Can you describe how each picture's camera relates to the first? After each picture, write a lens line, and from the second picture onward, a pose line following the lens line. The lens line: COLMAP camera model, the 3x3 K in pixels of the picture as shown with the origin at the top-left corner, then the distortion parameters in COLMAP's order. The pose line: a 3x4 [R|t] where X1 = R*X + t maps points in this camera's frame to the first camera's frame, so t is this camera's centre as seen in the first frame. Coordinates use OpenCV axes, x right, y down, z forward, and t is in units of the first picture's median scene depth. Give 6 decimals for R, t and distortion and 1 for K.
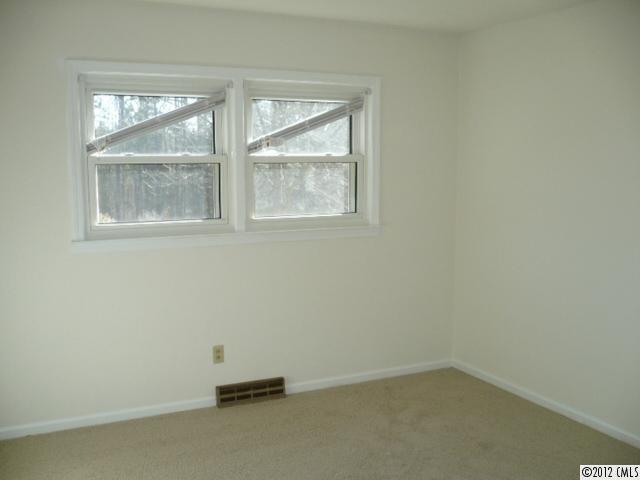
lens RADIAL K [[649.7, 0, 318.0], [0, 649.7, 240.7], [0, 0, 1]] dist [-0.075779, 0.000000]
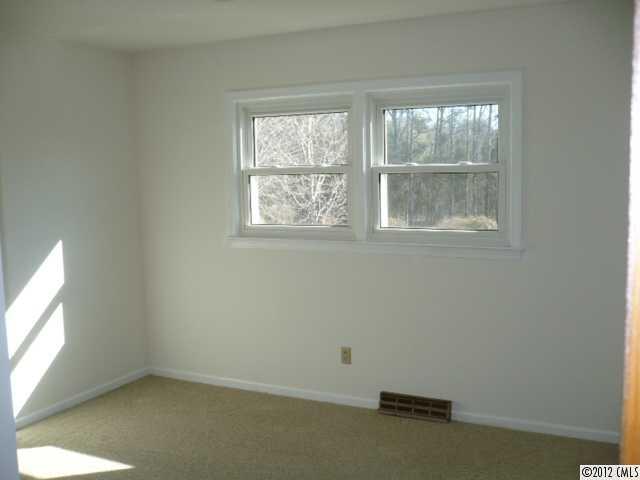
lens RADIAL K [[649.7, 0, 317.6], [0, 649.7, 237.8], [0, 0, 1]] dist [-0.075779, 0.000000]
pose [[0.629345, 0.071432, -0.773836, 0.582118], [-0.082269, 0.996295, 0.025059, -0.035267], [0.772759, 0.047892, 0.632890, 0.274955]]
